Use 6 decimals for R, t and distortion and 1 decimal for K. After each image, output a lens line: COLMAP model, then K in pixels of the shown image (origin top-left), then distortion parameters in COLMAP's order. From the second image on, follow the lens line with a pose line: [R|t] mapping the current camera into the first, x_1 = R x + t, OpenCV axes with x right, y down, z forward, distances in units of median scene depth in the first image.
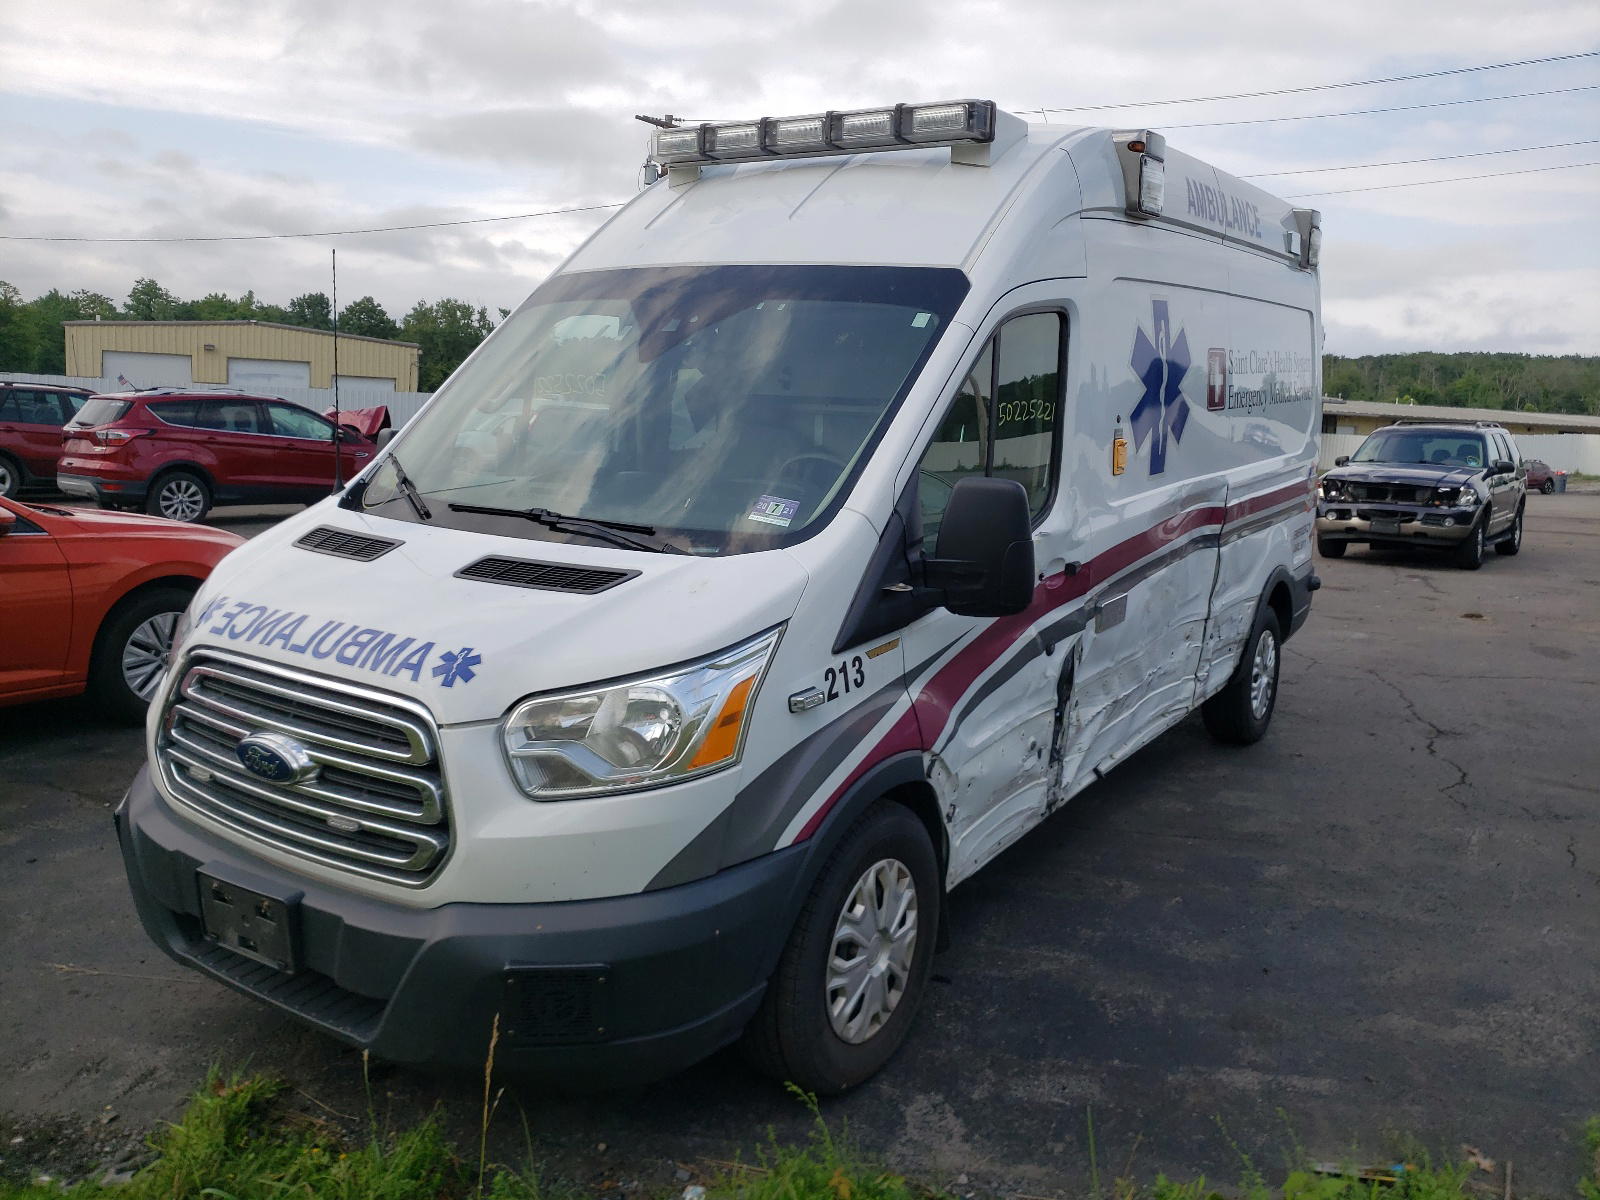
lens RADIAL K [[1205.8, 0, 808.8], [0, 1205.8, 596.2], [0, 0, 1]] dist [0.006596, 0.000289]
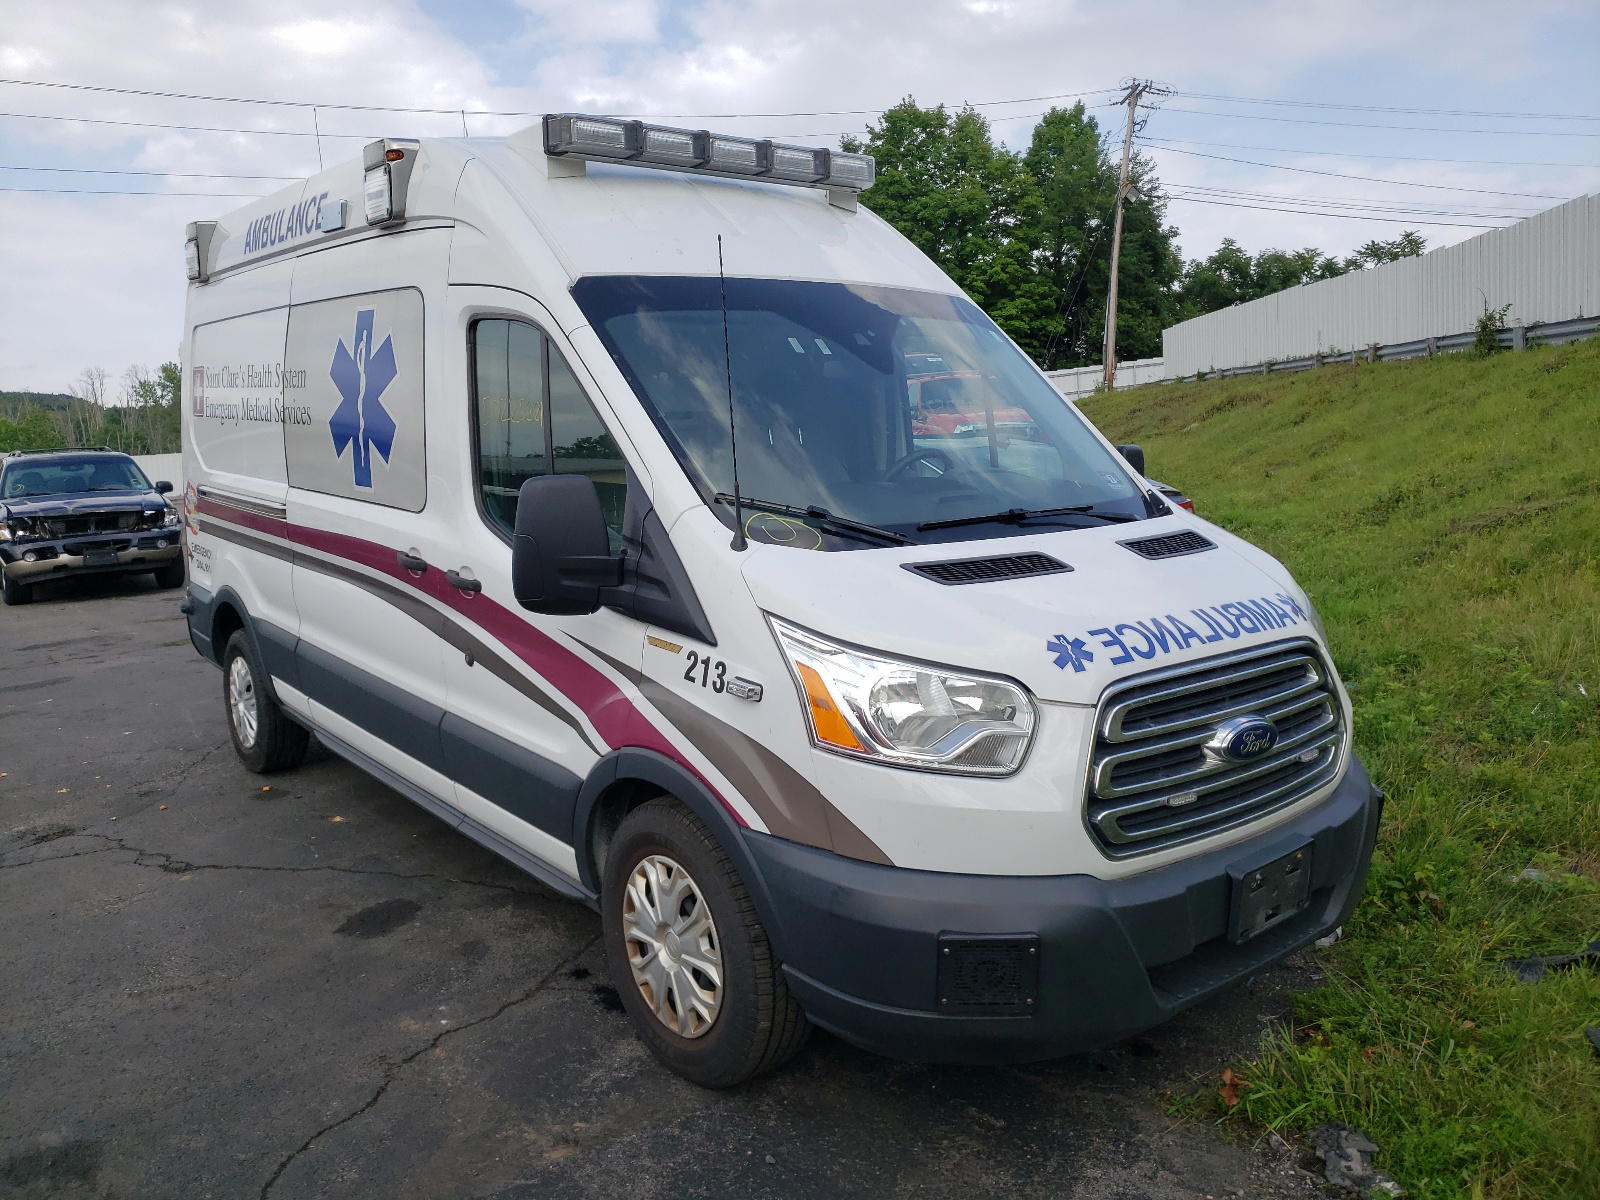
lens RADIAL K [[1205.8, 0, 810.2], [0, 1205.8, 605.1], [0, 0, 1]] dist [0.006596, 0.000289]
pose [[0.335826, -0.189270, 0.922712, -0.228829], [0.202325, 0.971233, 0.125585, -0.028585], [-0.919938, 0.144513, 0.364459, 0.141694]]
